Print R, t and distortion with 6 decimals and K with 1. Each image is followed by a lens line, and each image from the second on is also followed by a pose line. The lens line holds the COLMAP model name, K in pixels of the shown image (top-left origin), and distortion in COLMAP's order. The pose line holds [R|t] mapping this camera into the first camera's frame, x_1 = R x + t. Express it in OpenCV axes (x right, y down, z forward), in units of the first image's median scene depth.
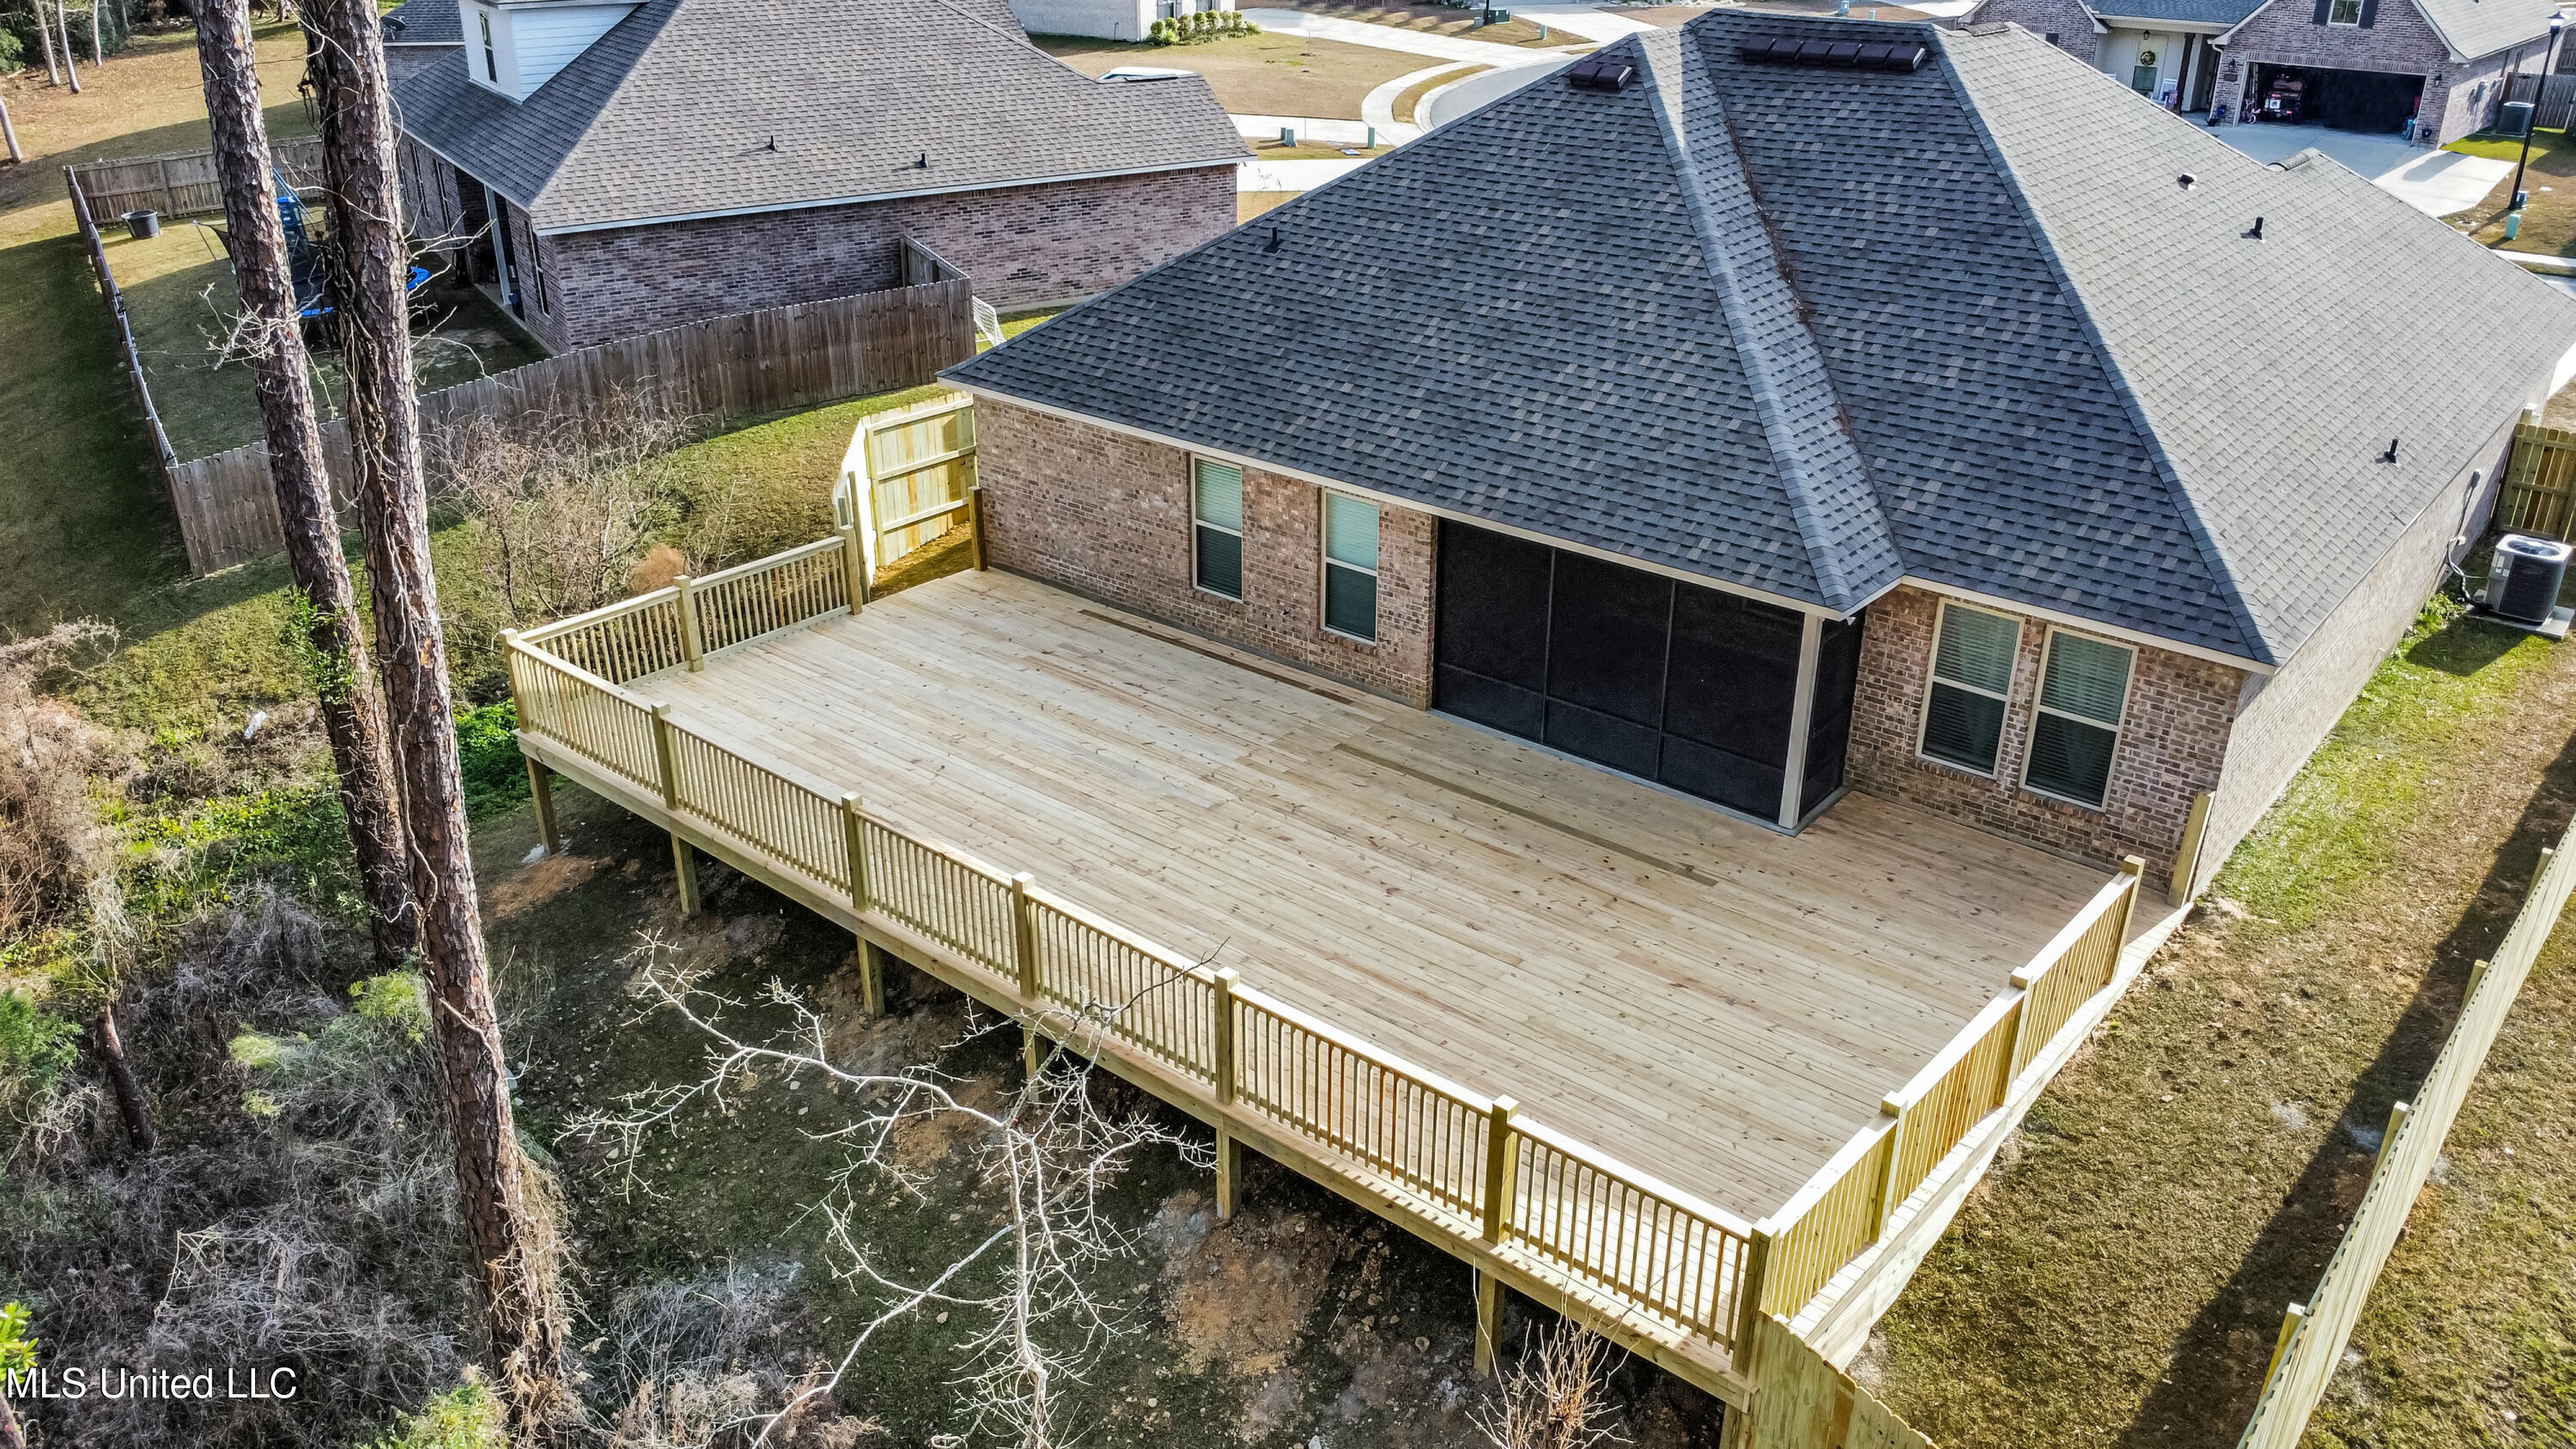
lens RADIAL K [[1919.1, 0, 1288.0], [0, 1919.1, 724.5], [0, 0, 1]] dist [-0.025417, -0.006502]
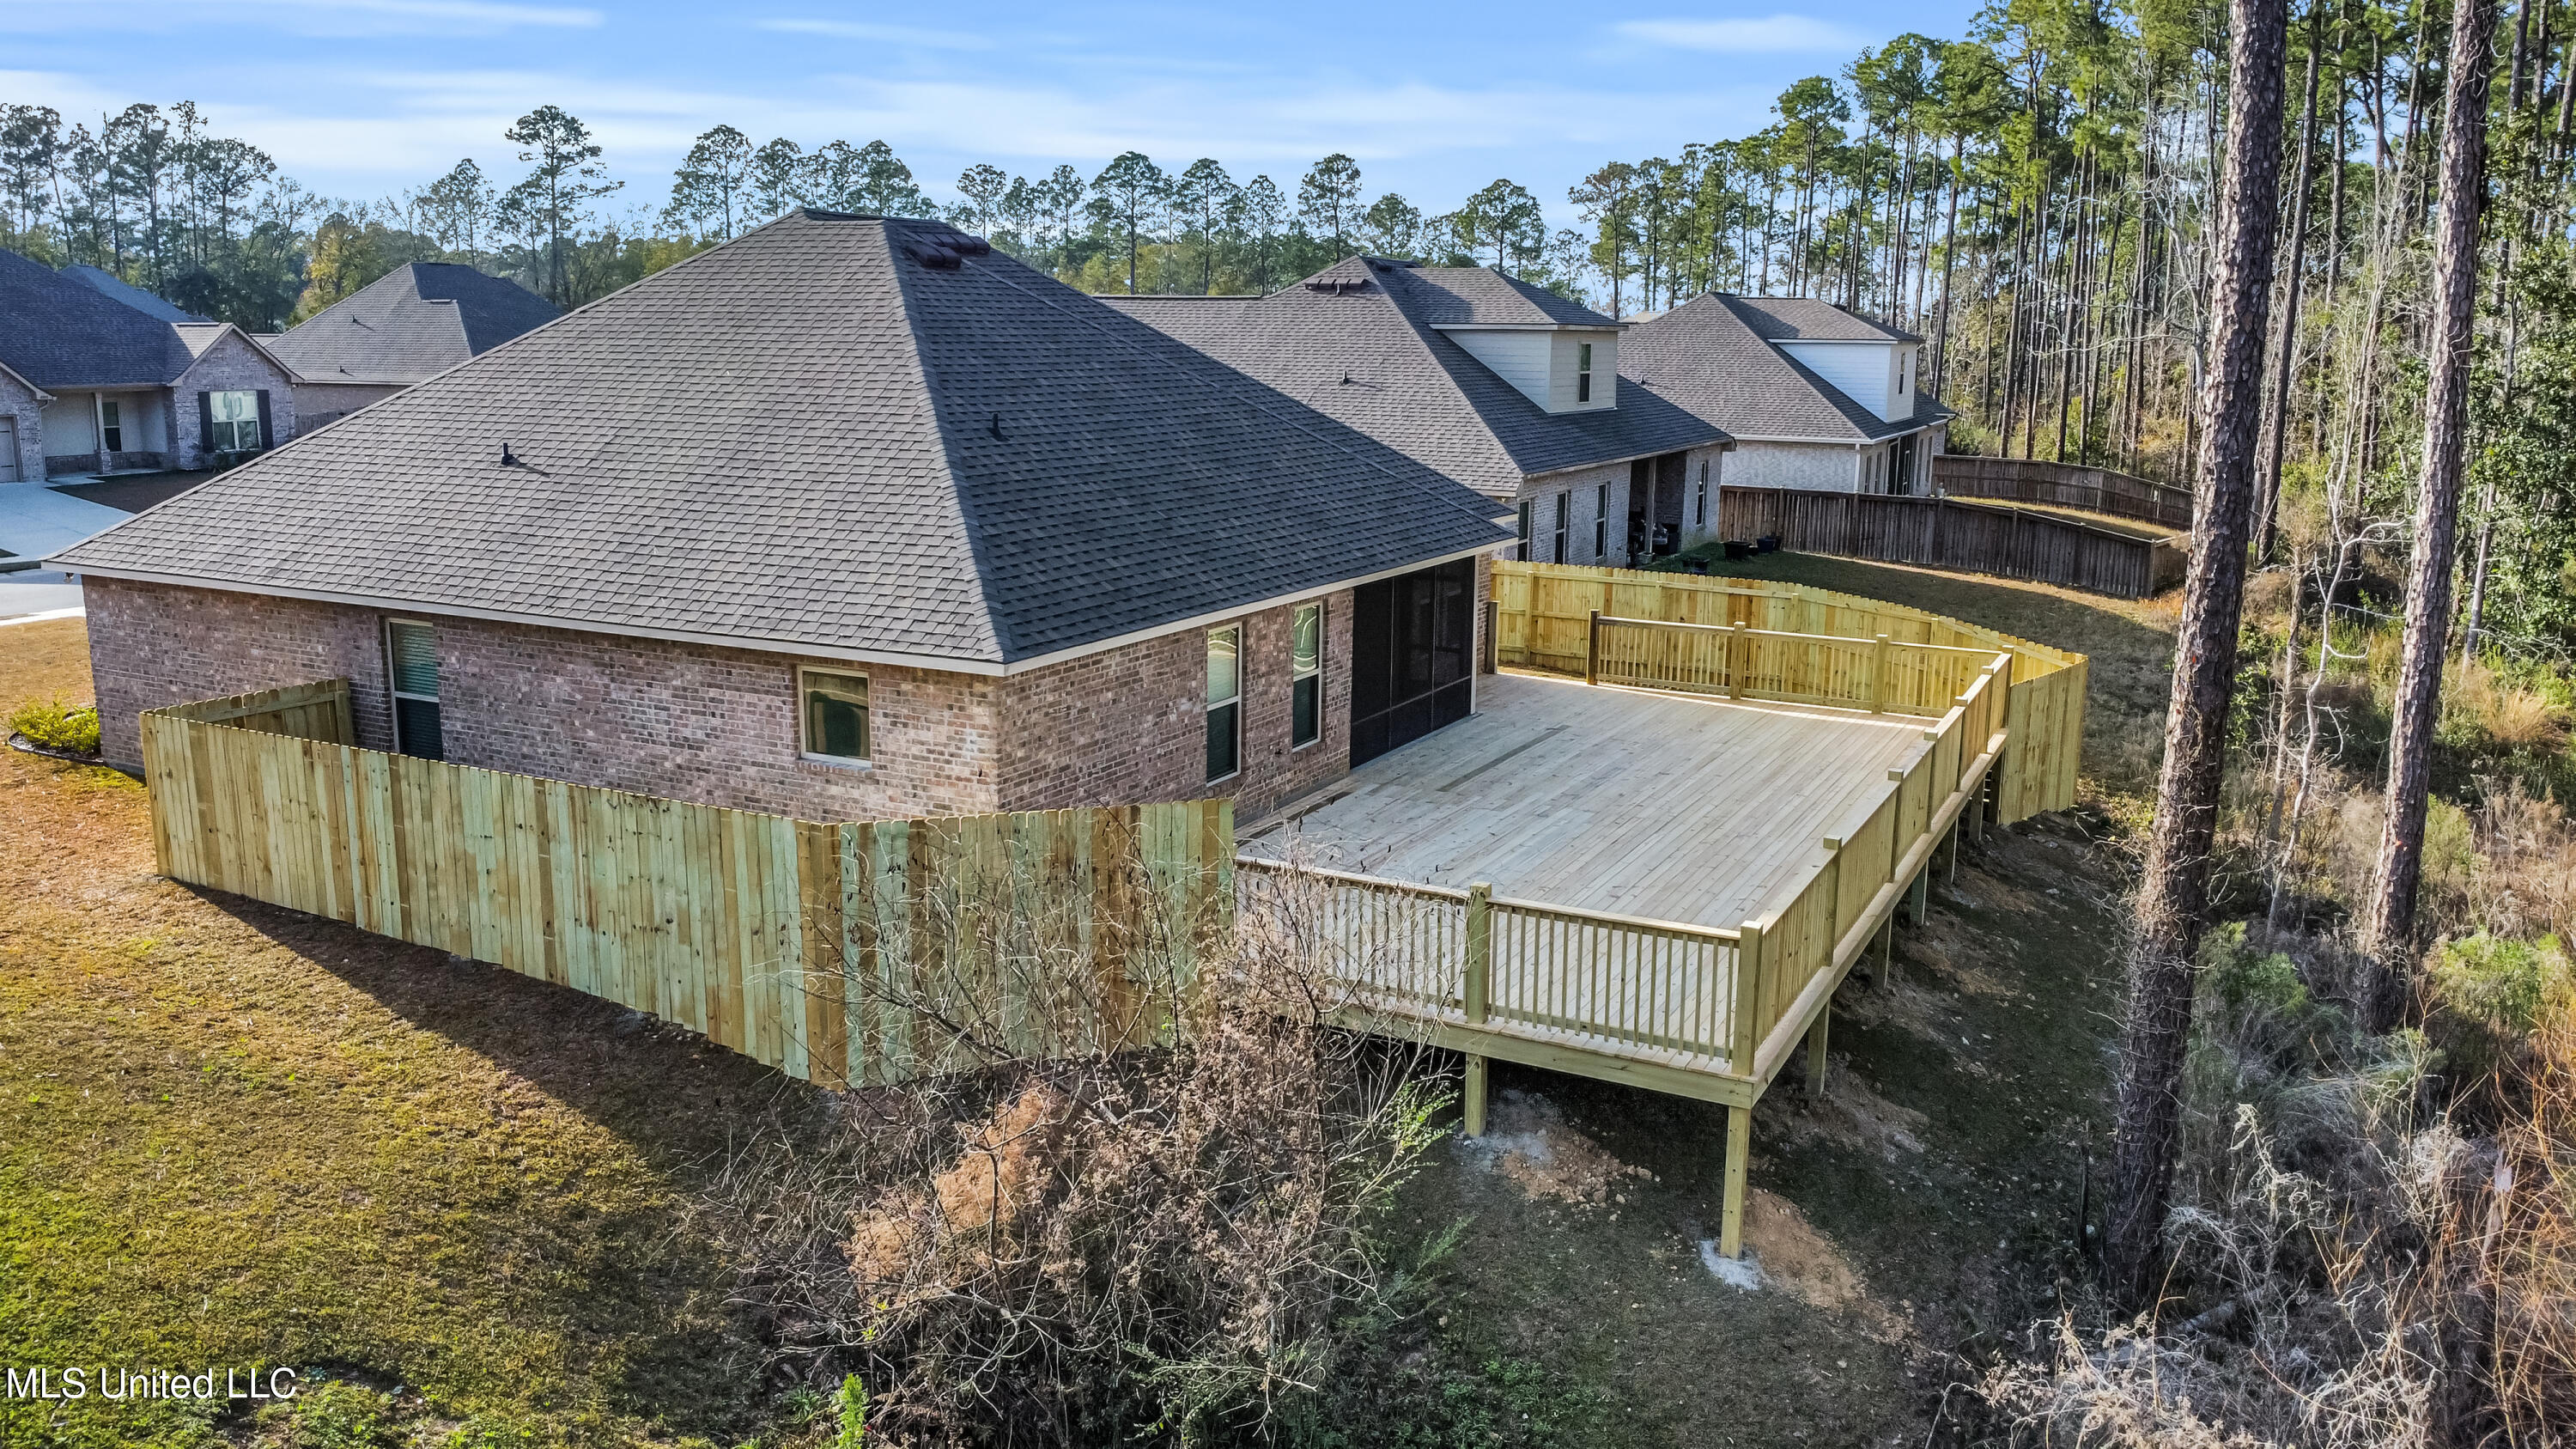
lens RADIAL K [[1919.1, 0, 1288.0], [0, 1919.1, 724.5], [0, 0, 1]] dist [-0.025417, -0.006502]
pose [[-0.235099, -0.196414, 0.951919, -0.966858], [0.398612, 0.873738, 0.278729, -0.354353], [-0.886474, 0.444976, -0.127122, 1.151015]]
